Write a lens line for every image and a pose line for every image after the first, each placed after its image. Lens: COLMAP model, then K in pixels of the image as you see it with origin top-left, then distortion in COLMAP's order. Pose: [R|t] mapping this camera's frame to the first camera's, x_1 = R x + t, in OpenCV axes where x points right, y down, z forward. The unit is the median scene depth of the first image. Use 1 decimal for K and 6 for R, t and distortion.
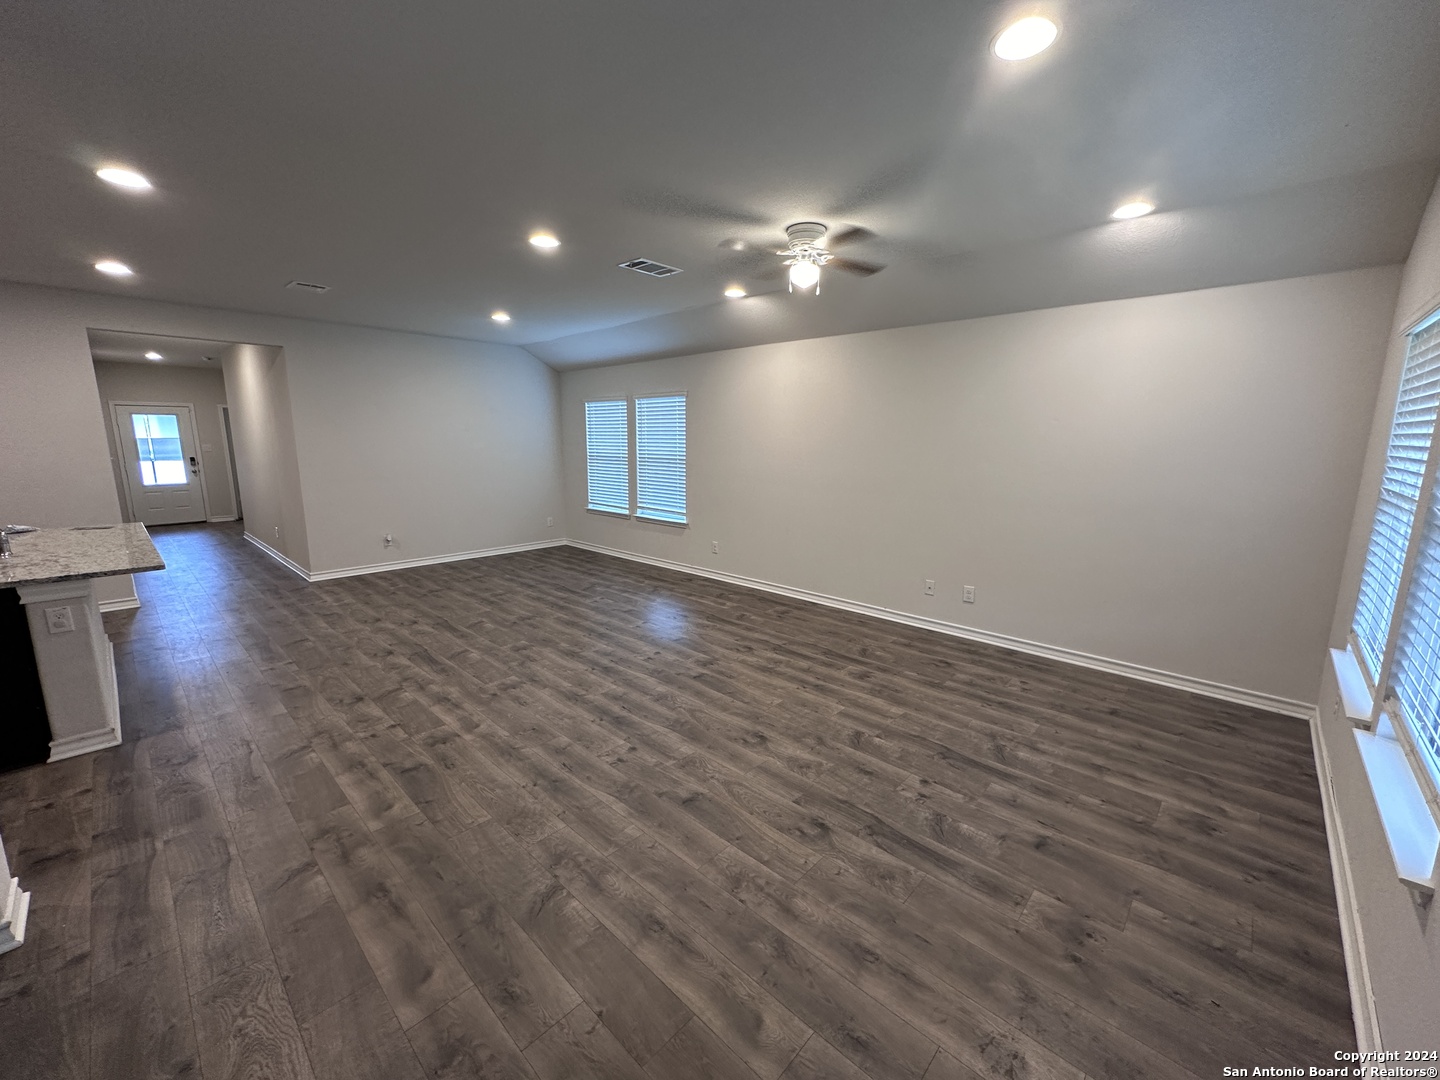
lens RADIAL K [[576.7, 0, 719.2], [0, 576.7, 538.9], [0, 0, 1]] dist [-0.002984, 0.000923]
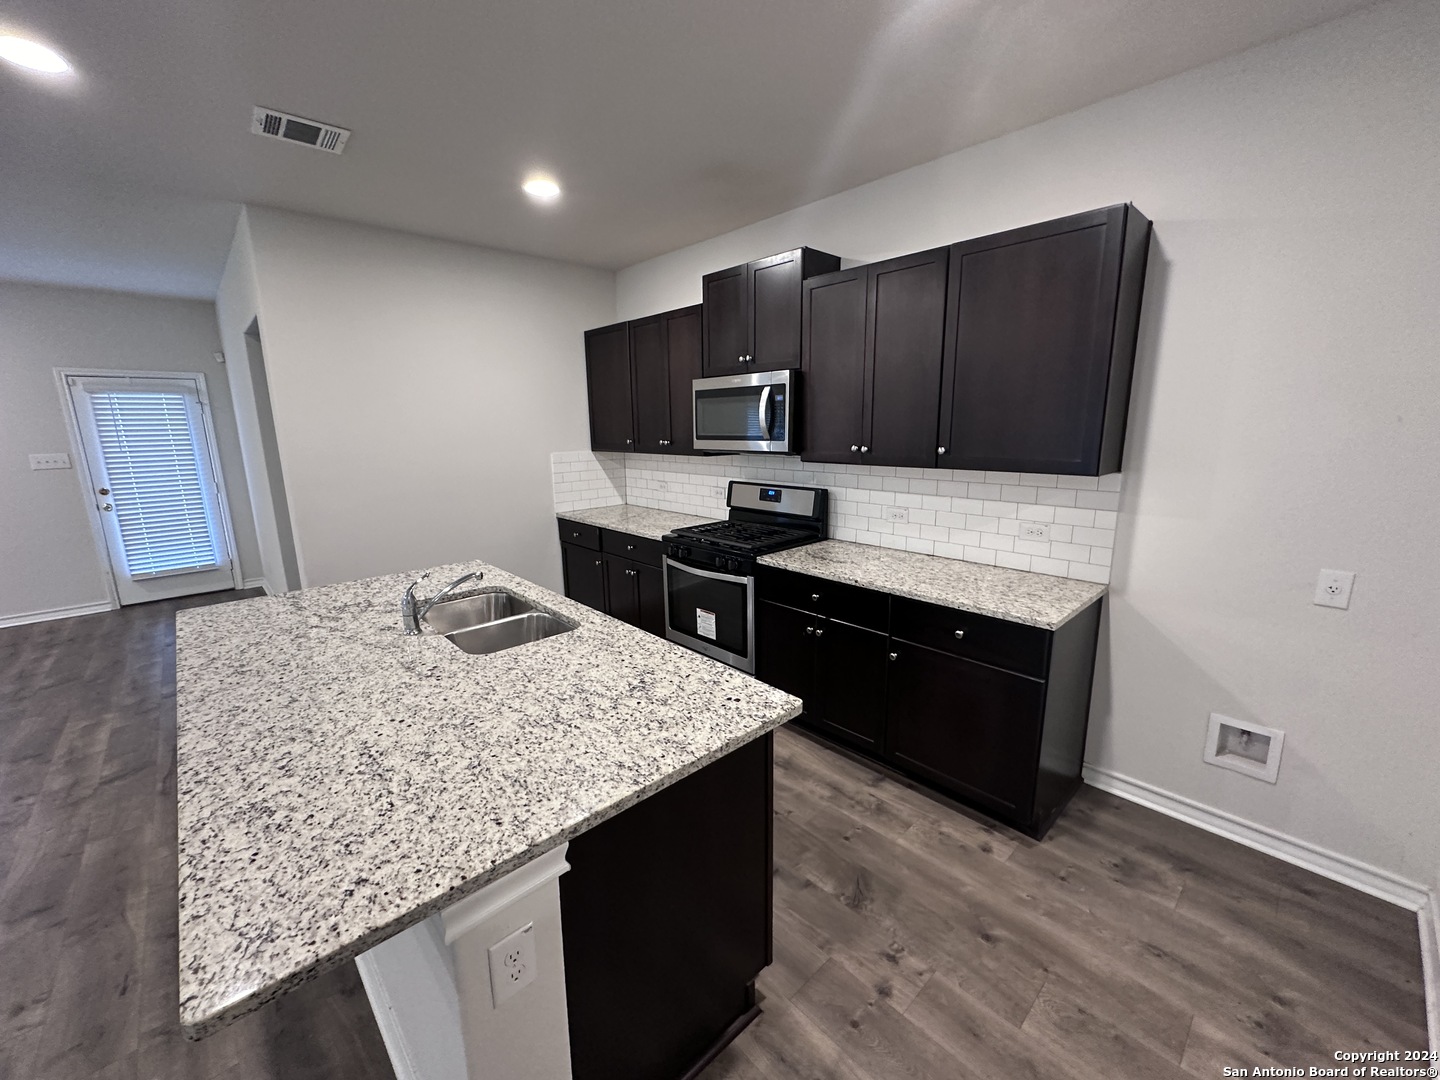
lens RADIAL K [[576.7, 0, 718.4], [0, 576.7, 540.3], [0, 0, 1]] dist [-0.002984, 0.000923]
pose [[-0.997407, -0.007162, 0.071607, -1.349384], [0.019807, 0.929287, 0.368827, -0.237030], [-0.069185, 0.369289, -0.926736, 1.265331]]
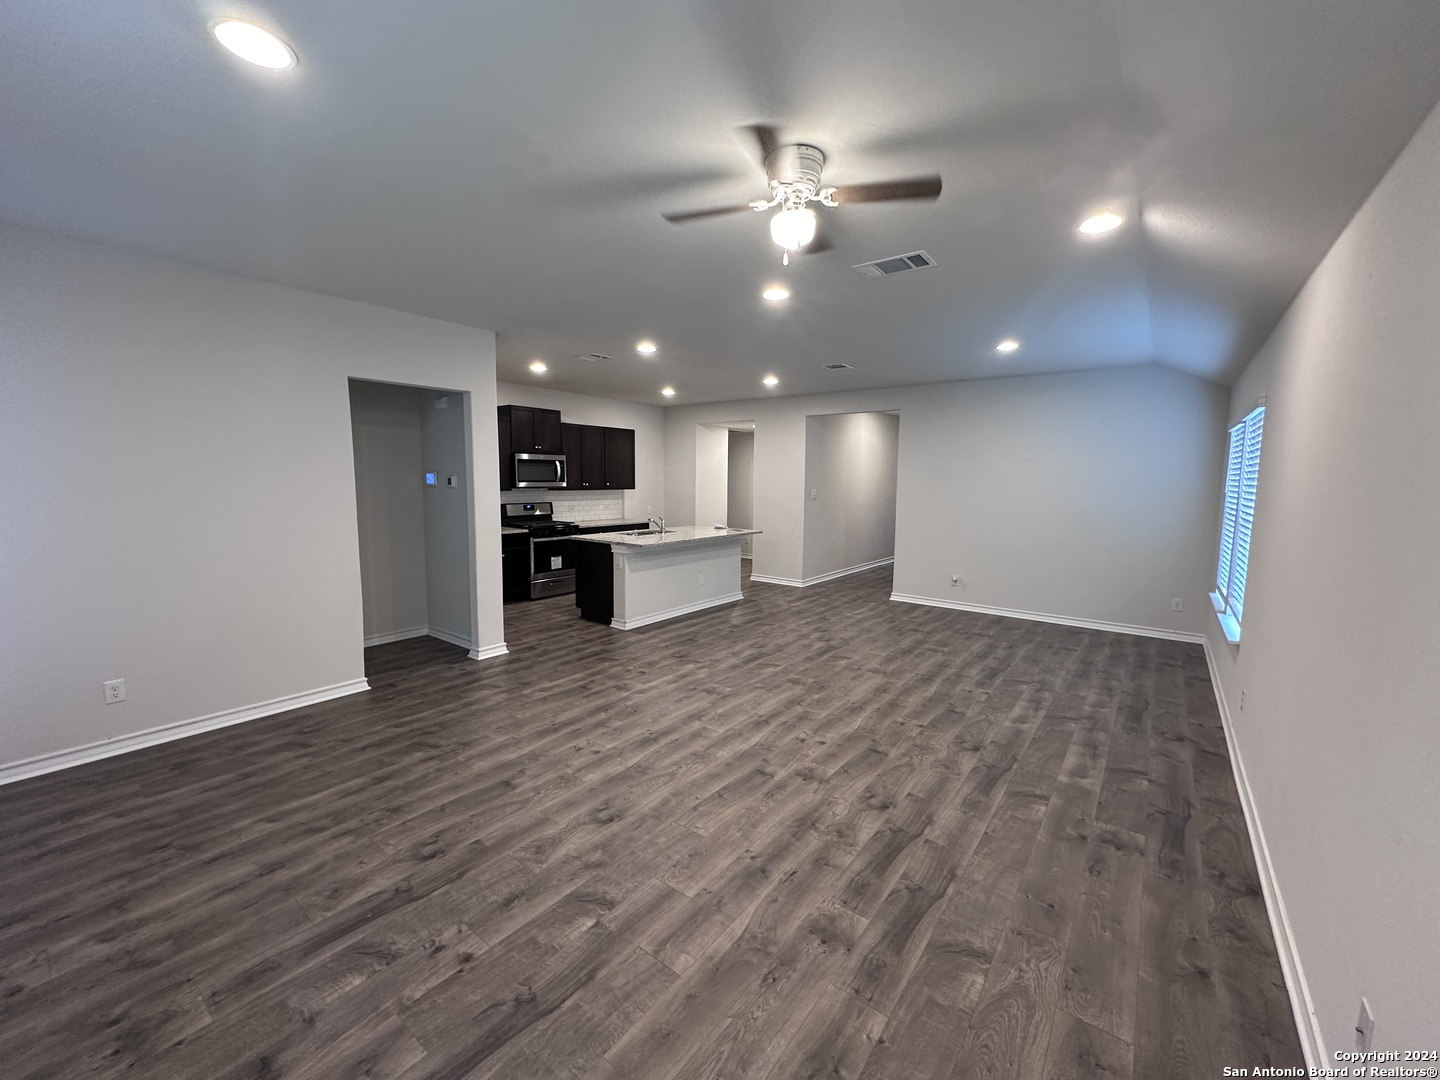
lens RADIAL K [[576.7, 0, 717.5], [0, 576.7, 540.3], [0, 0, 1]] dist [-0.002984, 0.000923]
pose [[0.096334, 0.101055, -0.990206, 0.731598], [-0.183483, 0.979587, 0.082120, -0.134369], [0.978291, 0.173775, 0.112910, 0.806310]]
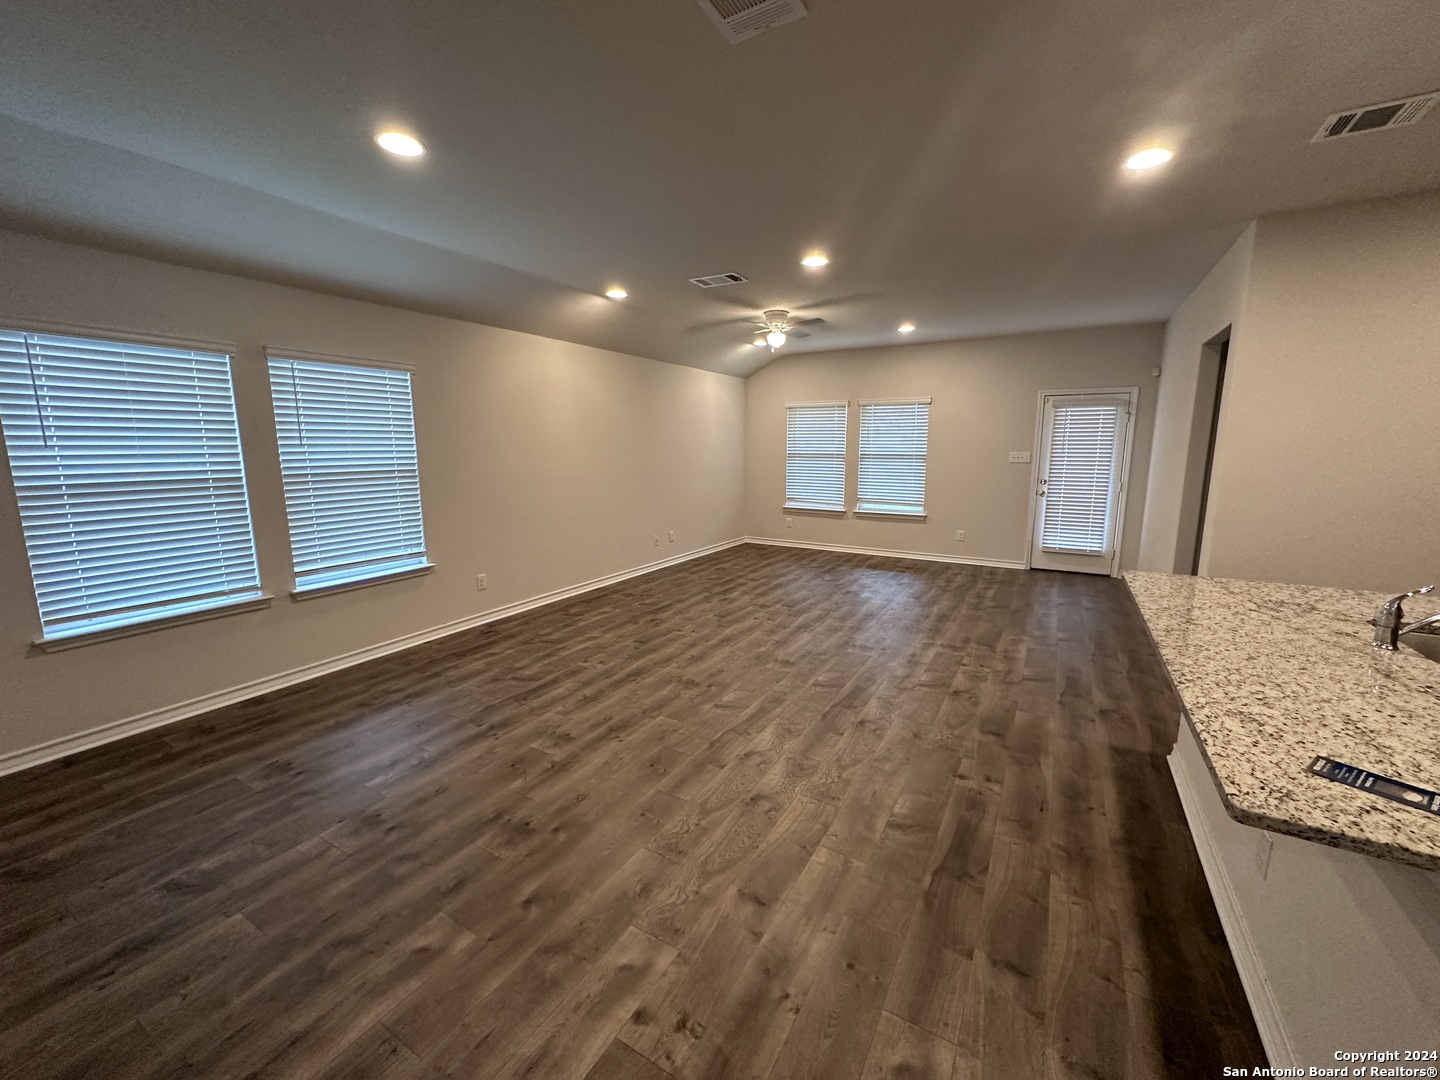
lens RADIAL K [[576.7, 0, 720.4], [0, 576.7, 539.5], [0, 0, 1]] dist [-0.002984, 0.000923]
pose [[-0.221949, -0.167815, 0.960509, -1.349819], [0.168418, 0.963674, 0.207285, -0.242924], [-0.960403, 0.207774, -0.185623, 1.413184]]
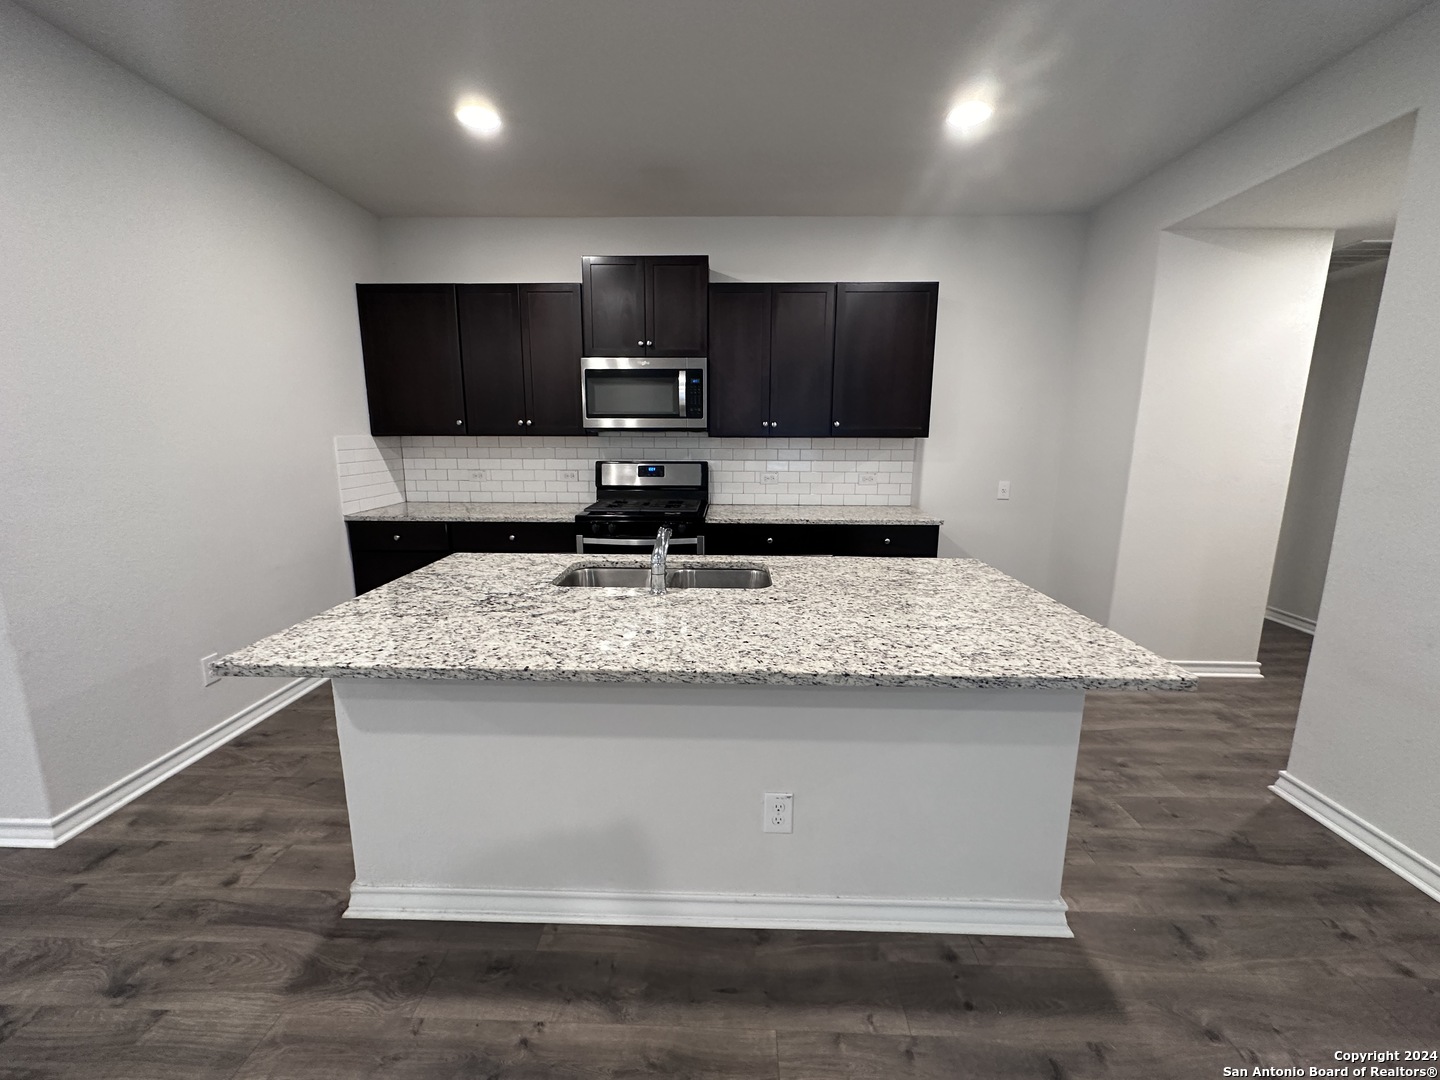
lens RADIAL K [[576.7, 0, 719.0], [0, 576.7, 539.2], [0, 0, 1]] dist [-0.002984, 0.000923]
pose [[-0.748219, 0.113850, -0.653610, -0.771161], [-0.124014, 0.943802, 0.306362, -0.172824], [0.651758, 0.310283, -0.692052, 1.190335]]
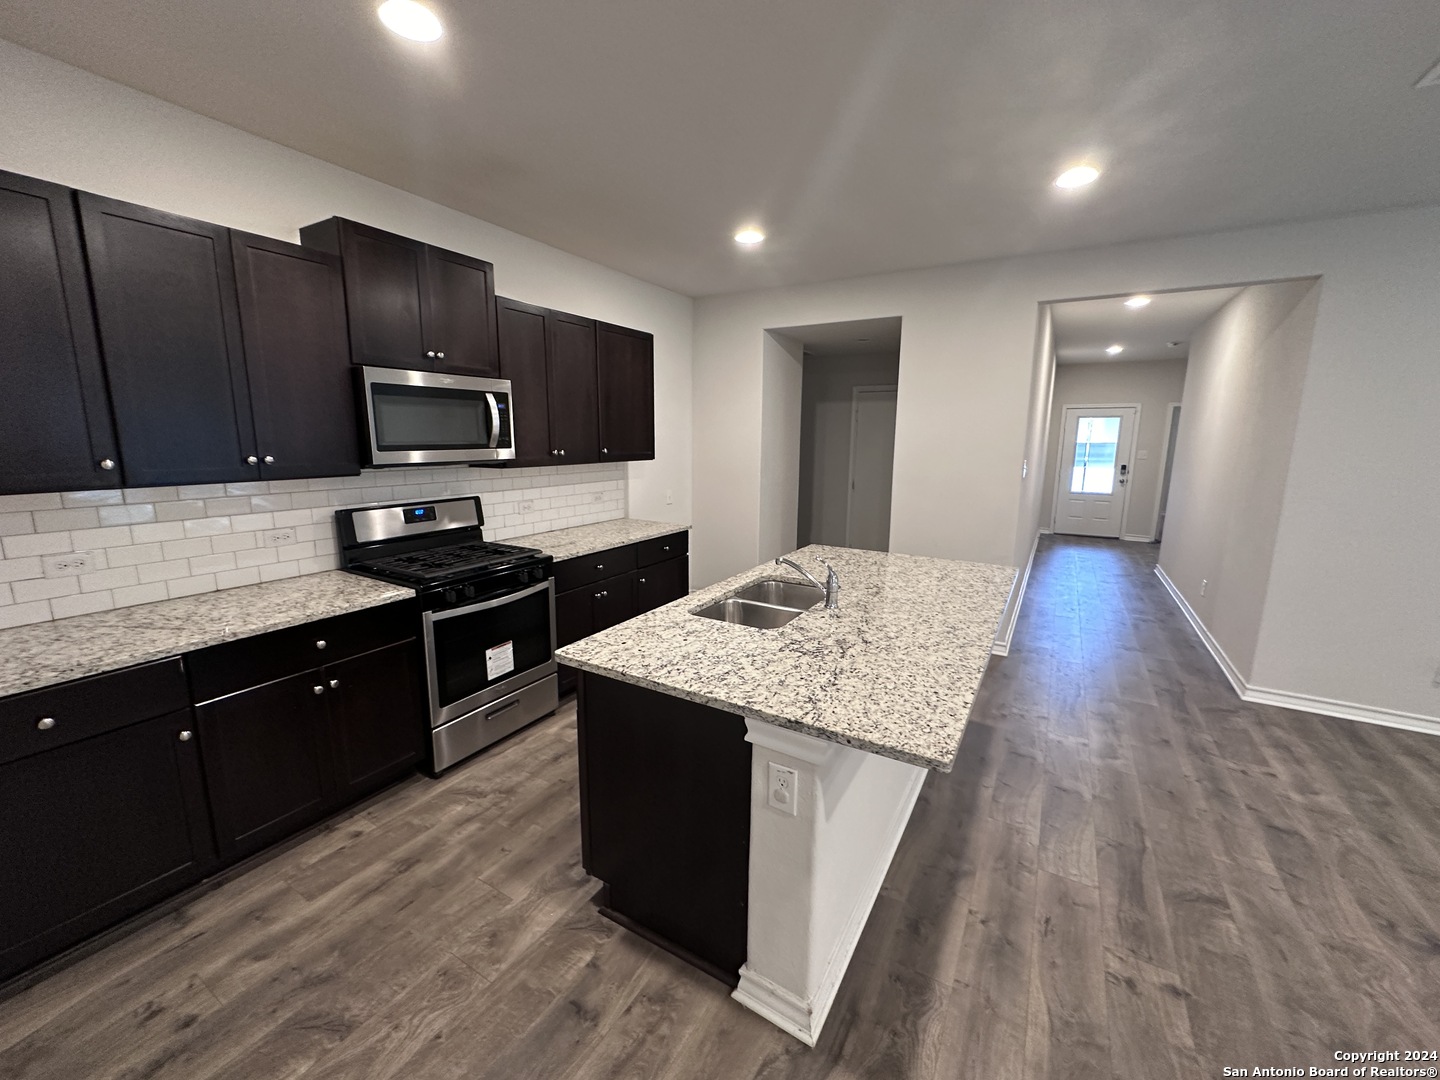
lens RADIAL K [[576.7, 0, 718.7], [0, 576.7, 539.6], [0, 0, 1]] dist [-0.002984, 0.000923]
pose [[0.216143, 0.170819, -0.961303, -0.503995], [-0.178458, 0.974902, 0.133110, -0.104115], [0.959914, 0.142781, 0.241202, 0.572744]]
